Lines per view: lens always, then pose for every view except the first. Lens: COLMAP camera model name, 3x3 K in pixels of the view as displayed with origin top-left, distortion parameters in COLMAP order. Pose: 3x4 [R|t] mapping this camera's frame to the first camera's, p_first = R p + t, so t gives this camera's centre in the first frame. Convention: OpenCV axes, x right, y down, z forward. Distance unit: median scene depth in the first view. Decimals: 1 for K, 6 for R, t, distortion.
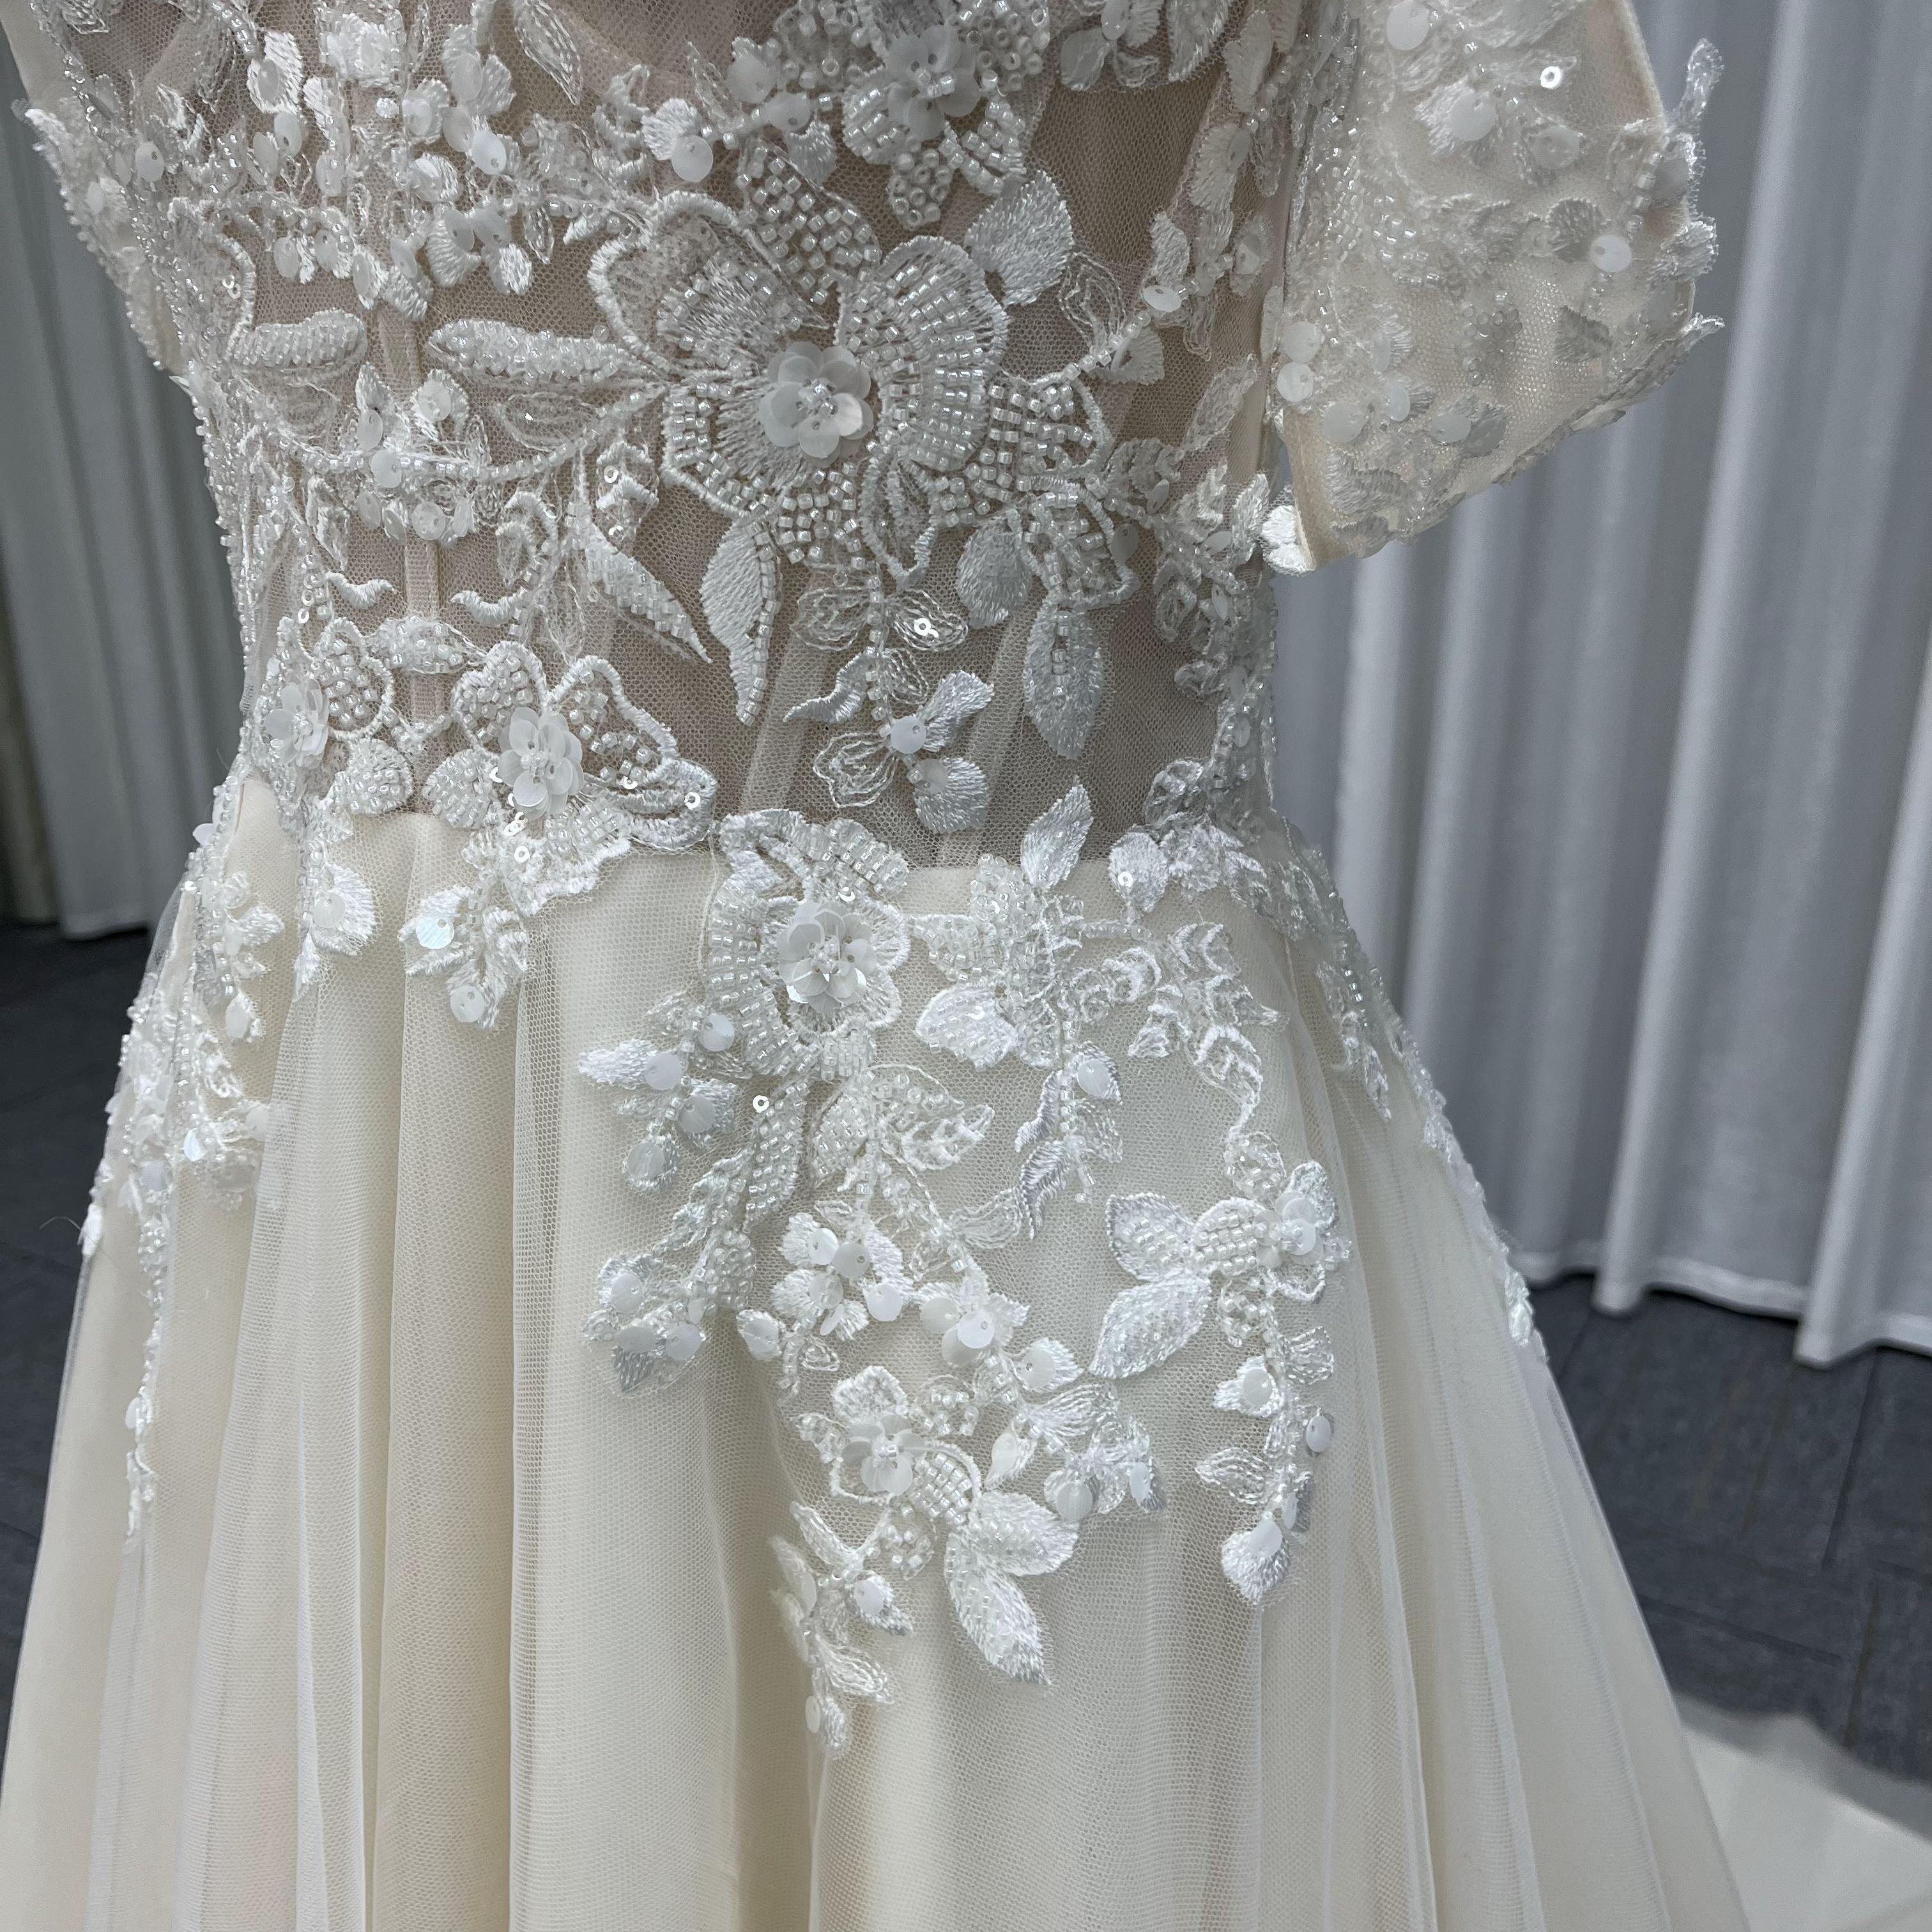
lens RADIAL K [[1973.3, 0, 991.9], [0, 1973.3, 964.8], [0, 0, 1]] dist [0.051708, -0.075507]
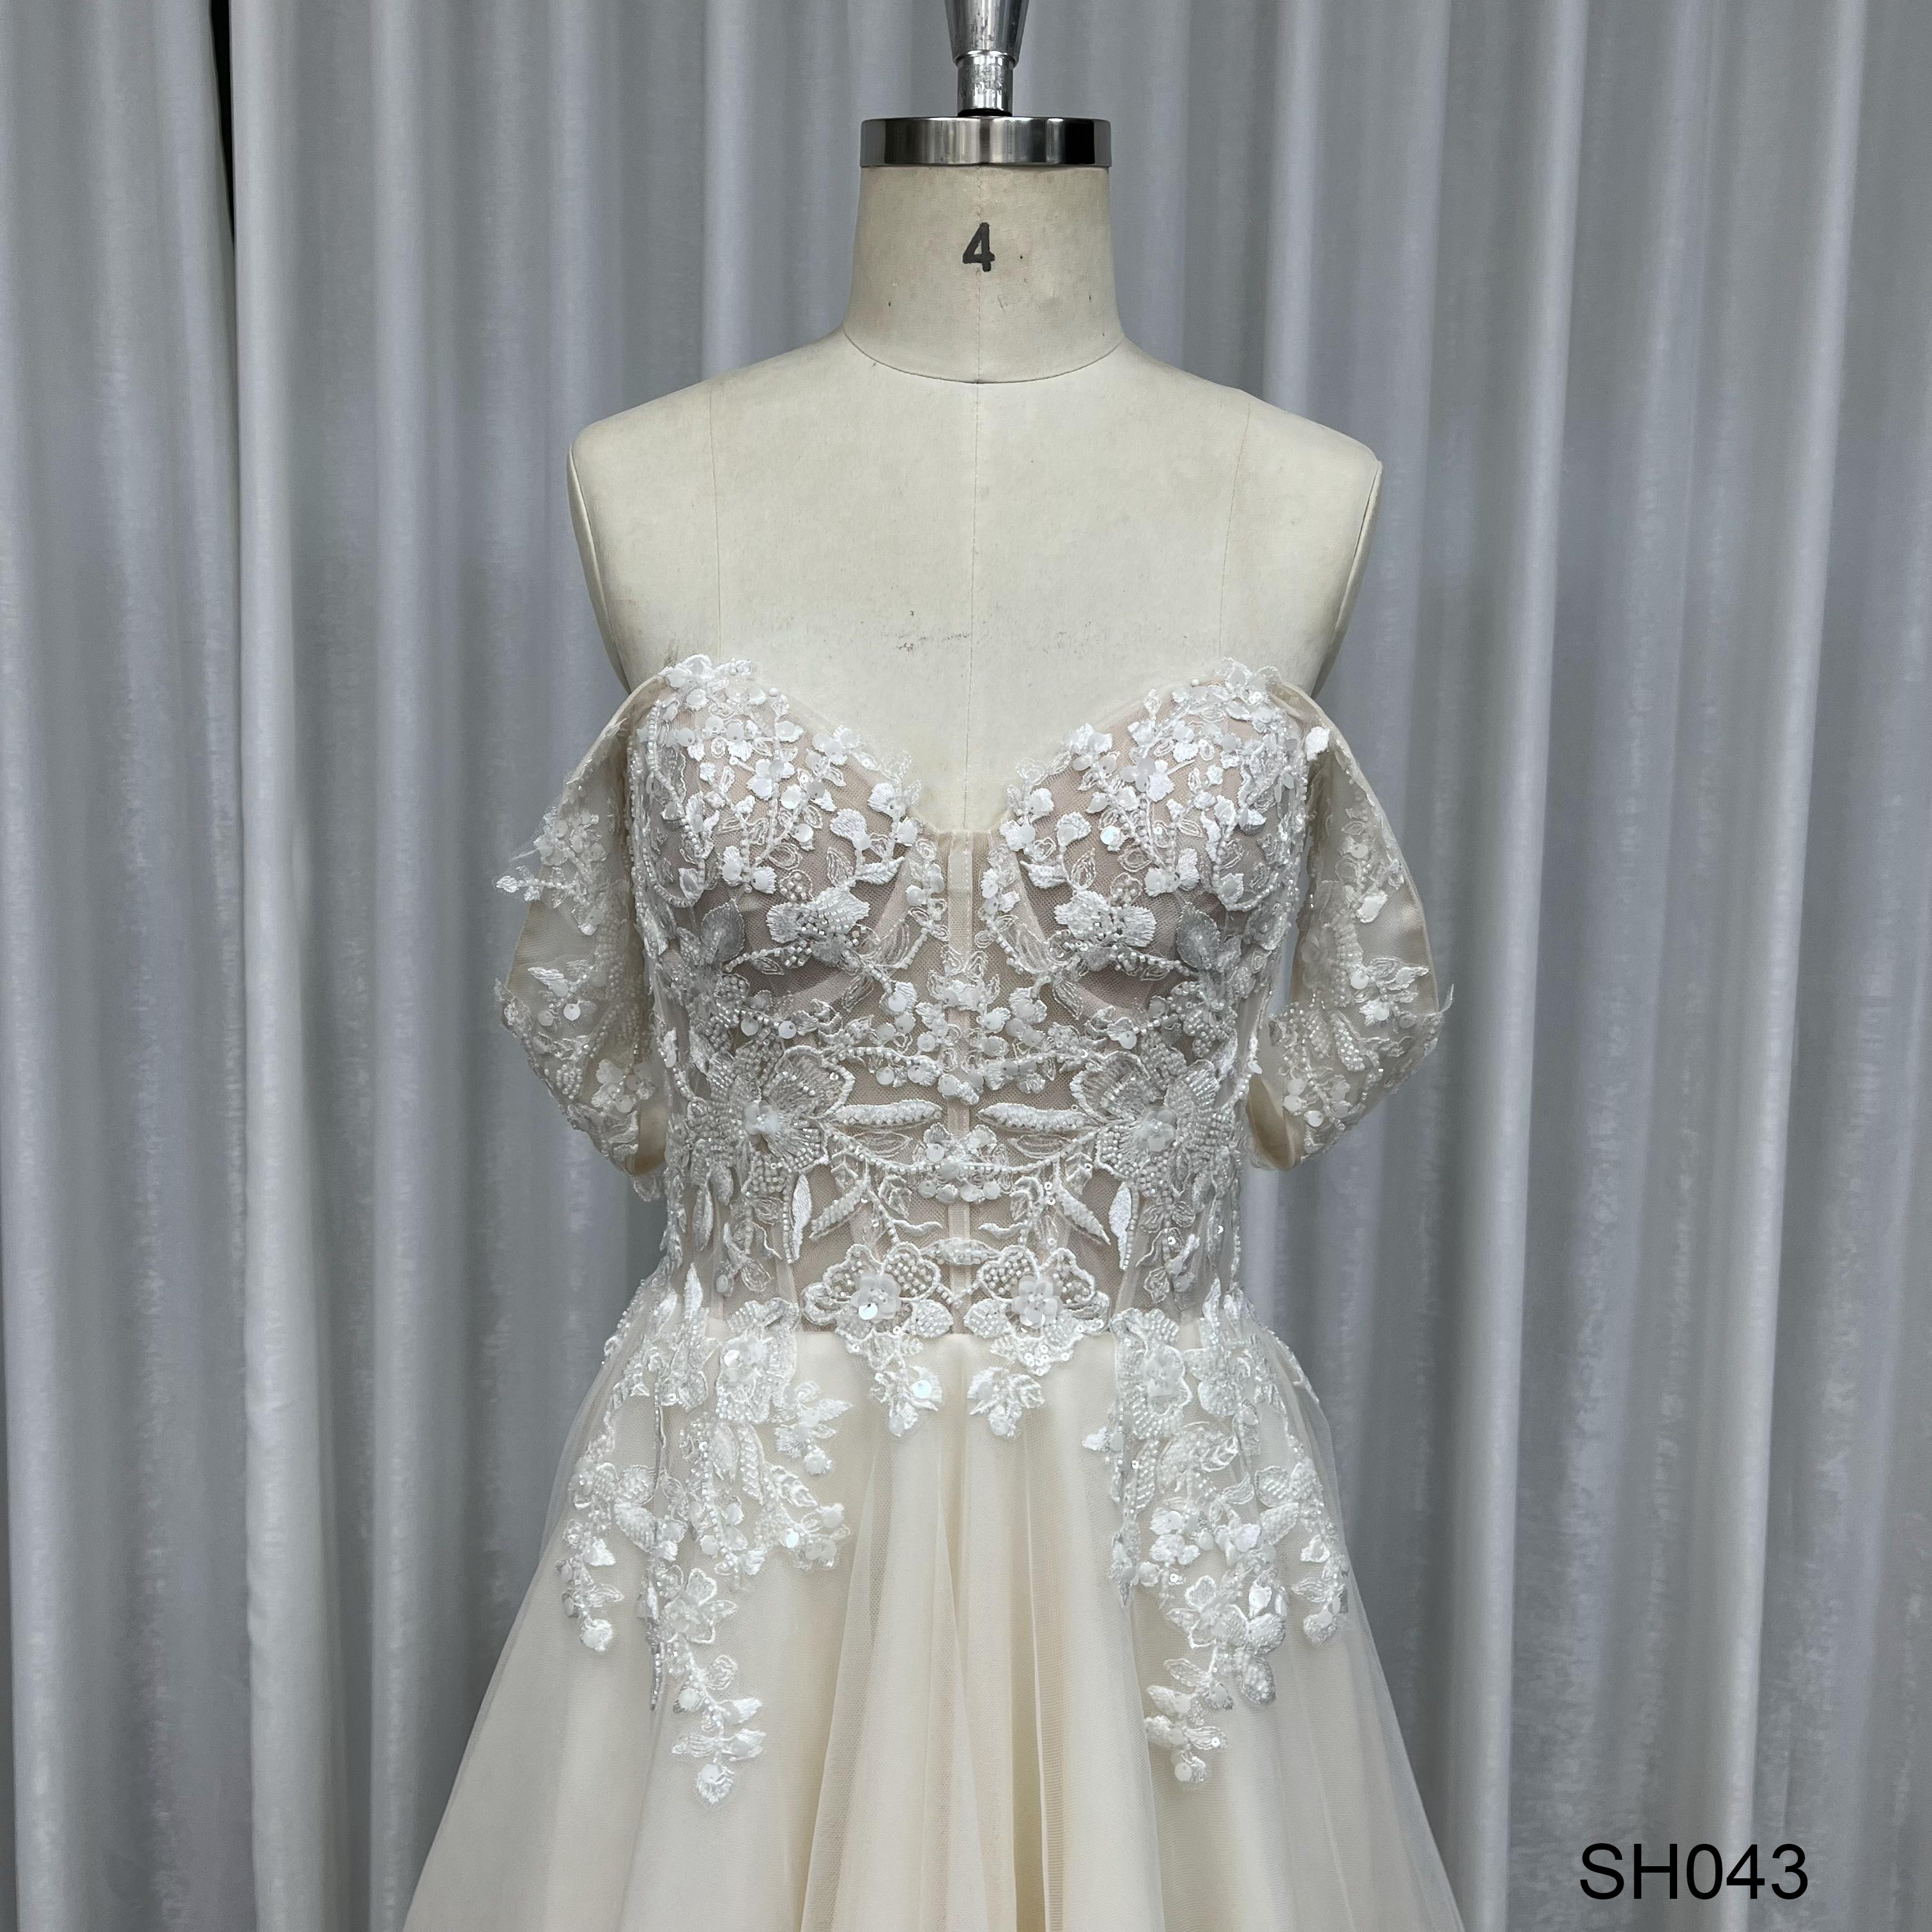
lens RADIAL K [[2115.7, 0, 958.0], [0, 2115.7, 983.7], [0, 0, 1]] dist [0.139577, -0.009830]
pose [[0.871516, -0.064624, 0.486090, -1.389512], [0.150415, 0.978722, -0.139563, -0.129740], [-0.466728, 0.194747, 0.862693, -0.993939]]
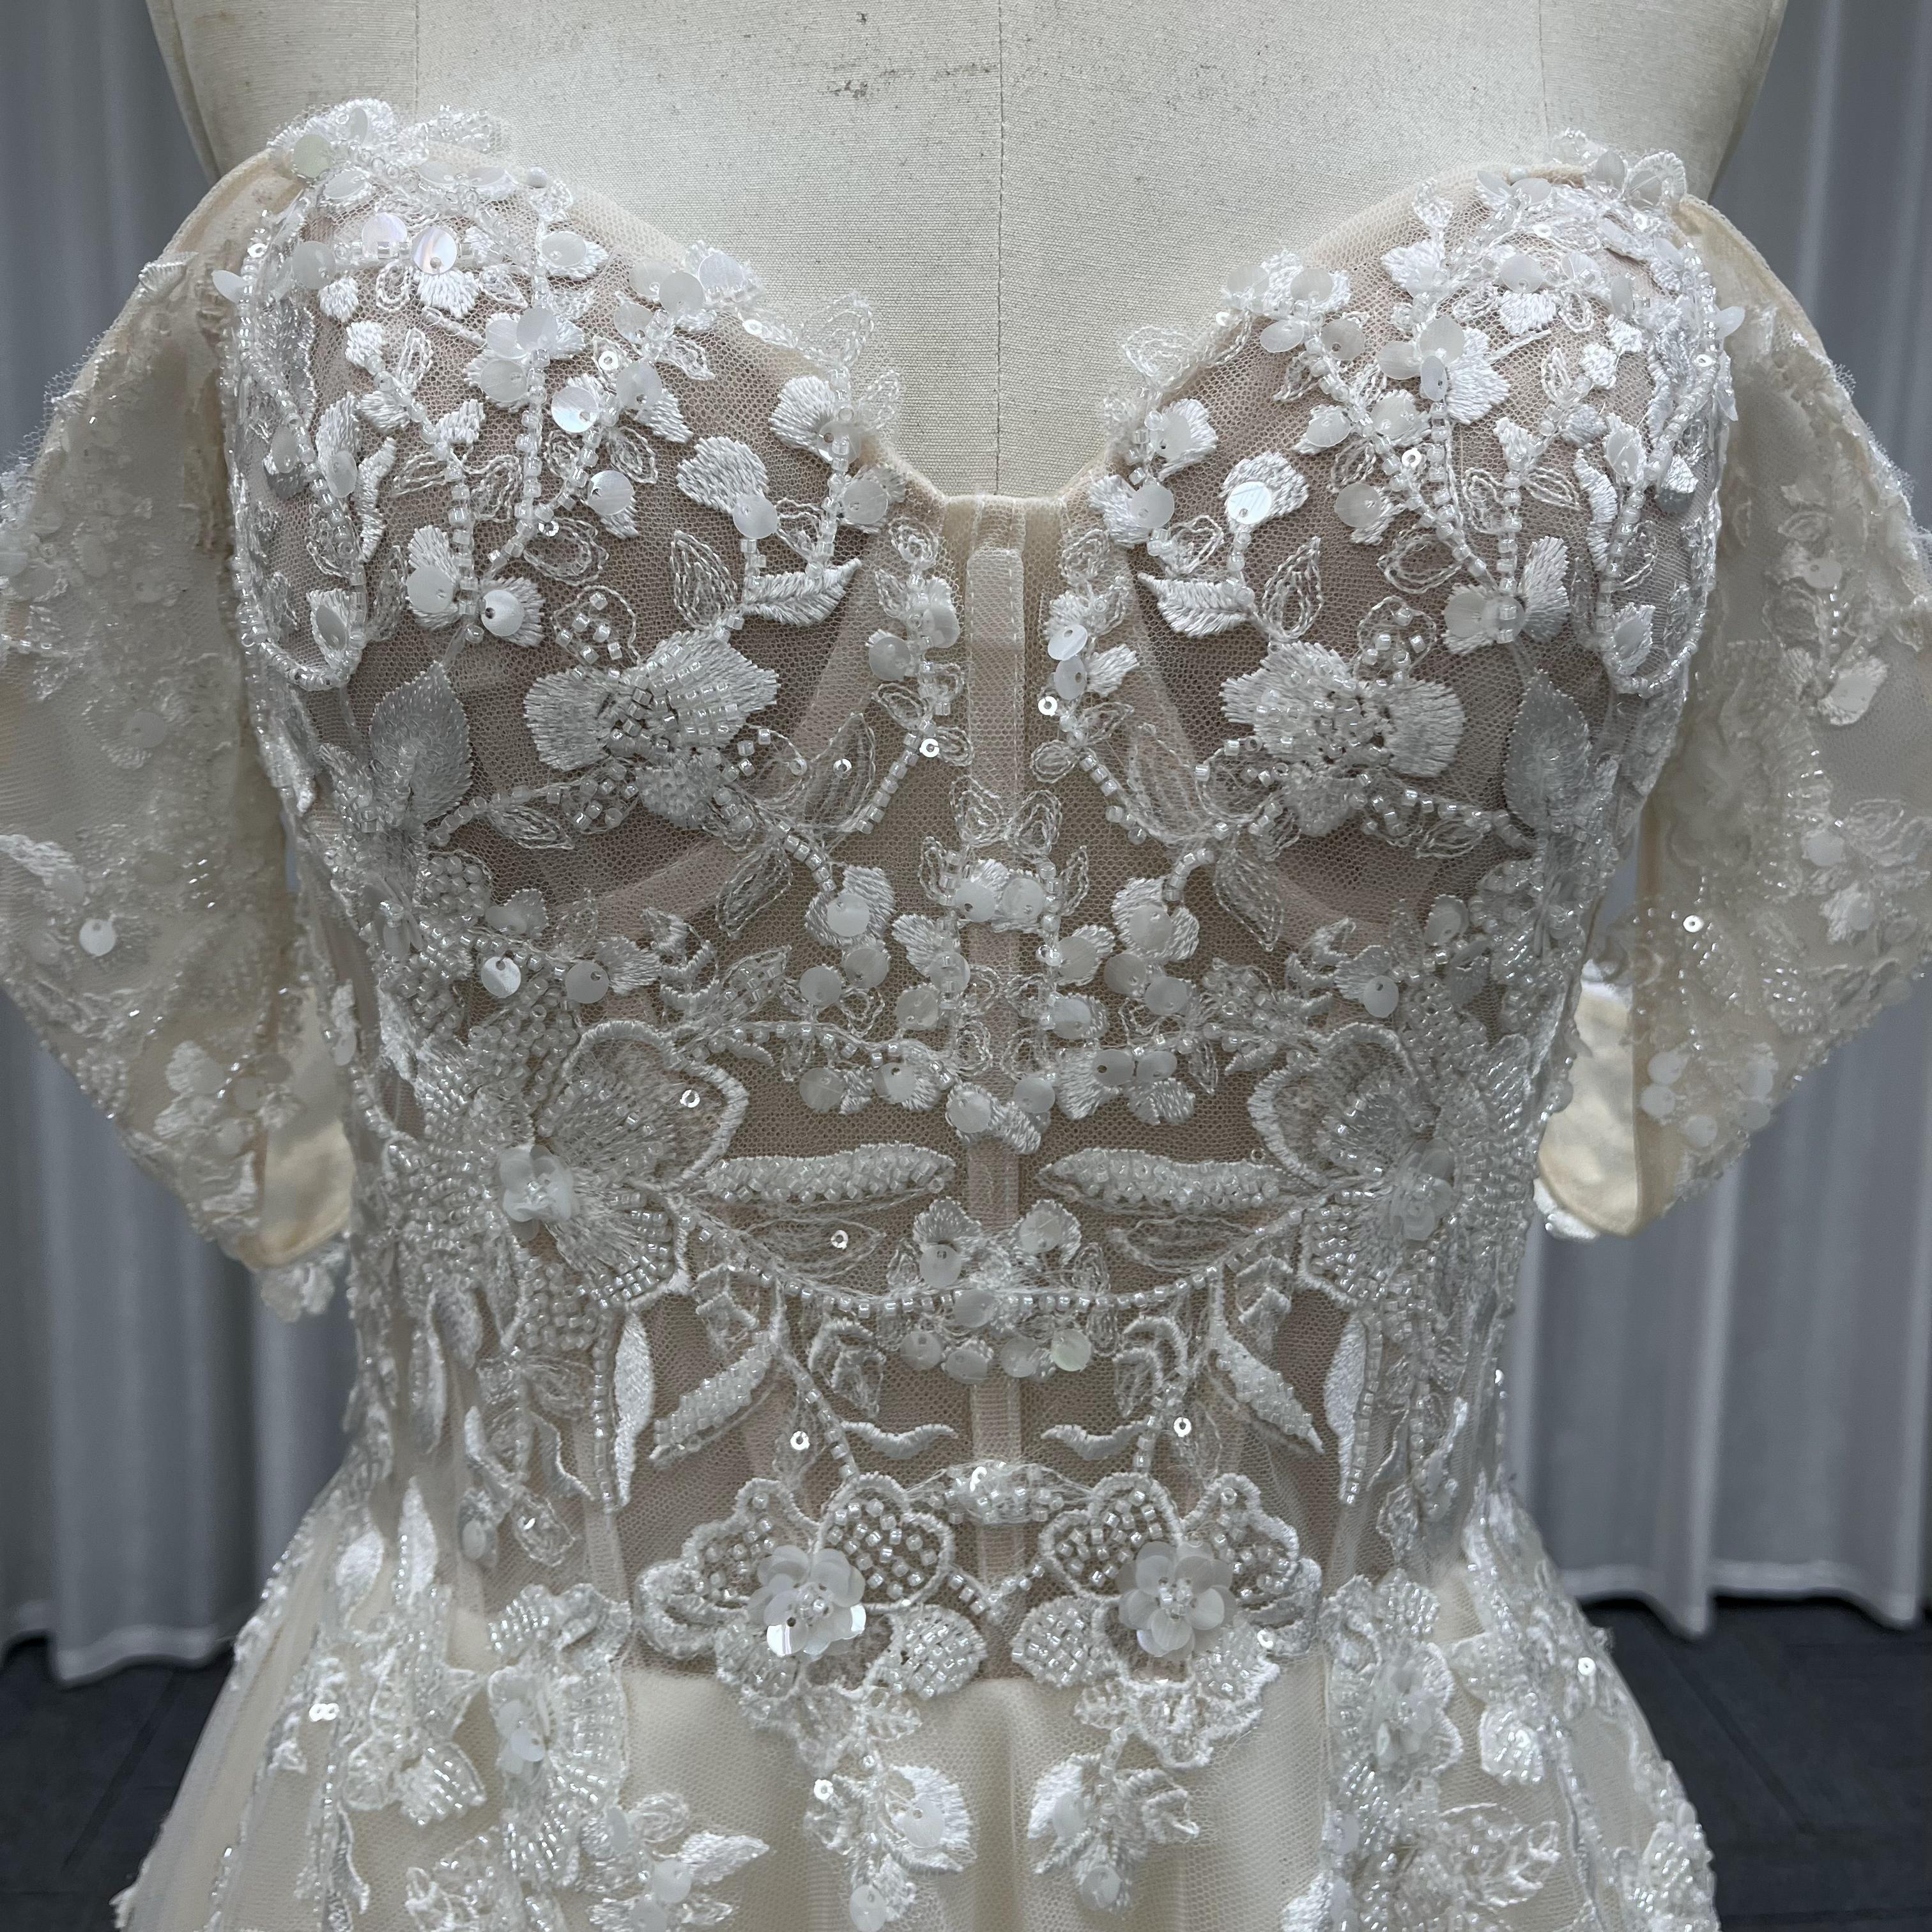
lens RADIAL K [[1983.4, 0, 985.2], [0, 1983.4, 955.5], [0, 0, 1]] dist [0.043973, -0.072897]
pose [[0.834943, -0.085631, 0.543633, -0.784289], [0.172159, 0.978883, -0.110223, -0.309093], [-0.522715, 0.185622, 0.832054, 0.216435]]
